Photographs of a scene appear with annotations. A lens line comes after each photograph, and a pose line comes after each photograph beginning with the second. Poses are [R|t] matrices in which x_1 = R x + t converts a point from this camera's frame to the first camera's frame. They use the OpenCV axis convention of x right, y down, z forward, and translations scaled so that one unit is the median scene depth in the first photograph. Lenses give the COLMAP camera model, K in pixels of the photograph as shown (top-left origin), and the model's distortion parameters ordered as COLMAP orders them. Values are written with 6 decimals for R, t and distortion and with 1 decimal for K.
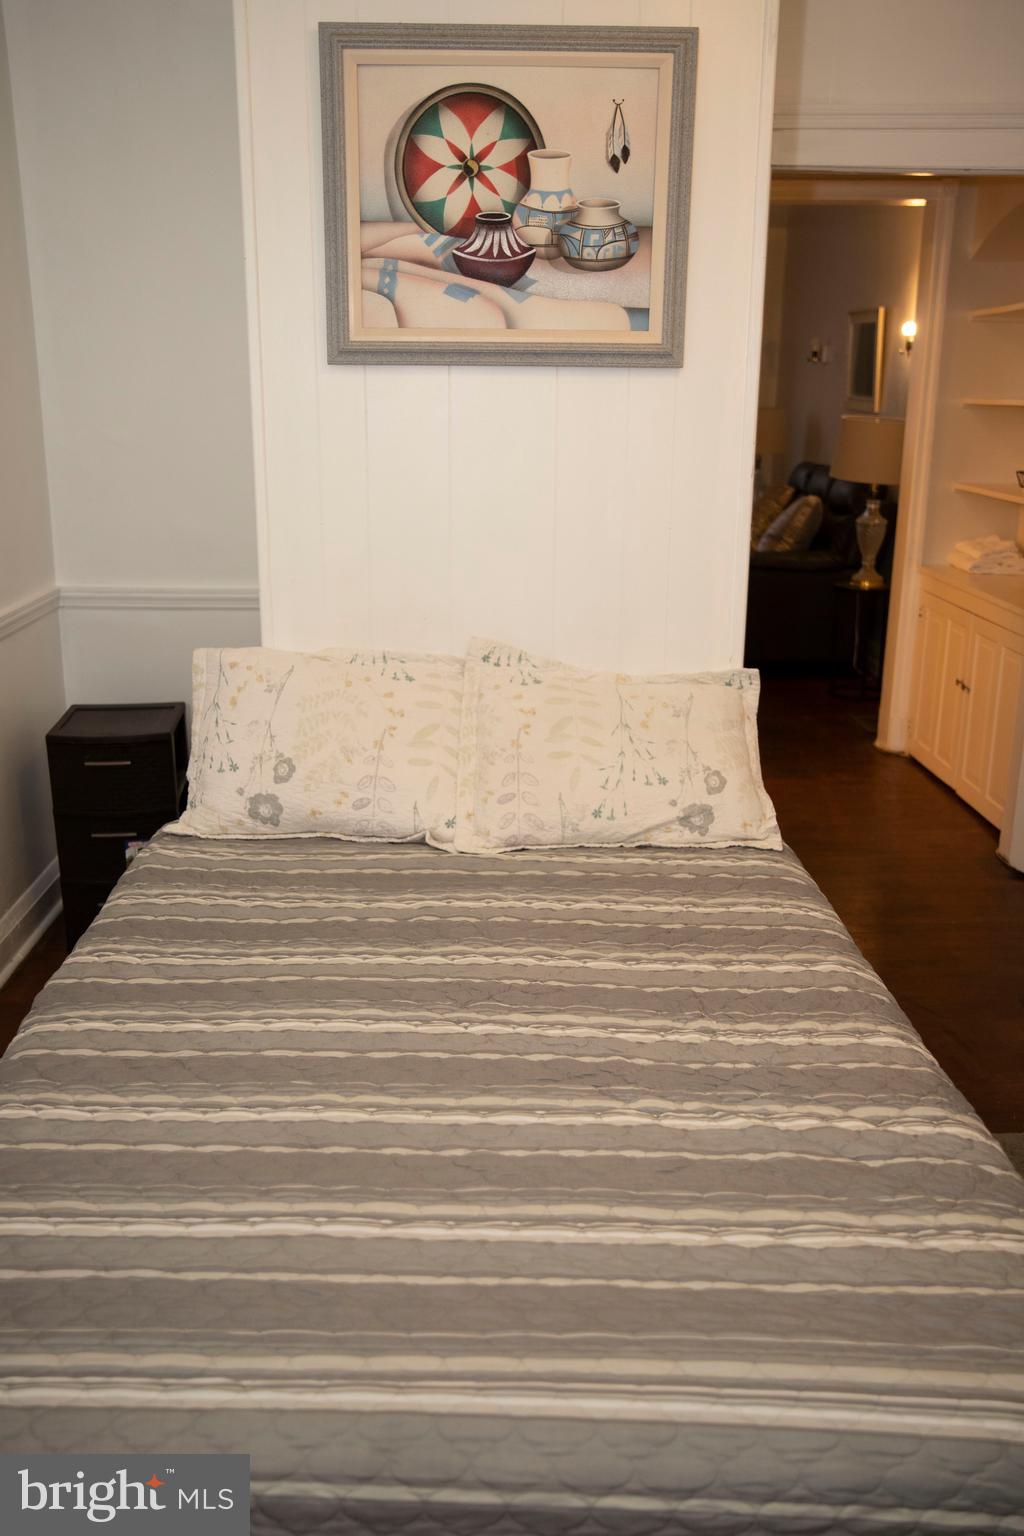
lens RADIAL K [[1308.0, 0, 507.9], [0, 1308.0, 770.5], [0, 0, 1]] dist [-0.067510, 0.095528]
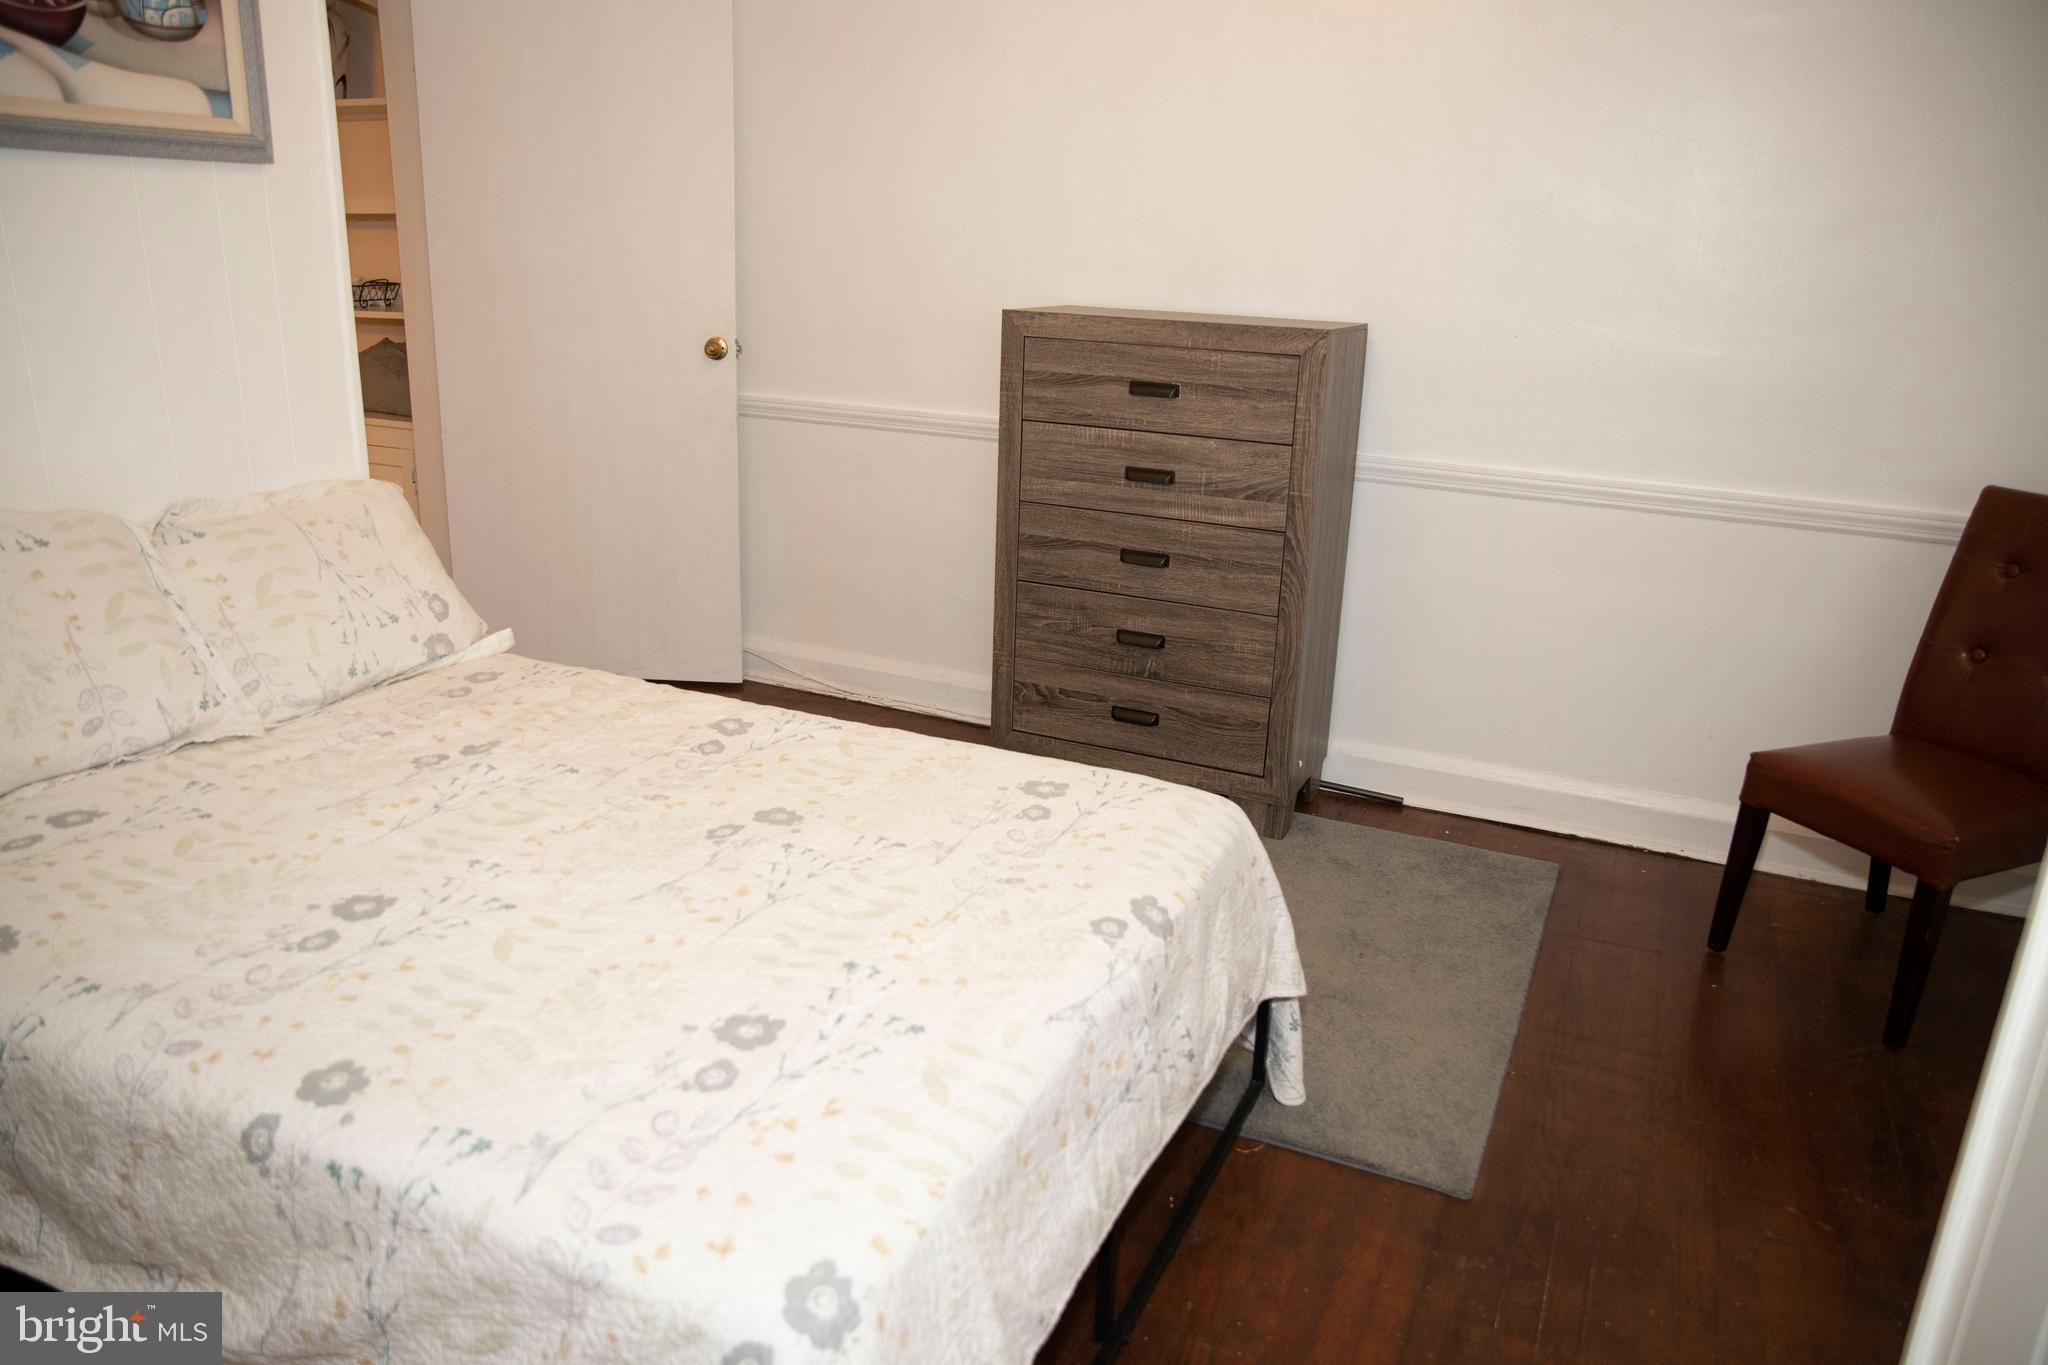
lens RADIAL K [[1429.6, 0, 1024.2], [0, 1429.6, 683.7], [0, 0, 1]] dist [-0.108844, 0.085197]
pose [[0.443670, -0.267770, 0.855252, -0.562965], [0.227122, 0.956760, 0.181729, -0.026102], [-0.866933, 0.113619, 0.485302, 0.141605]]
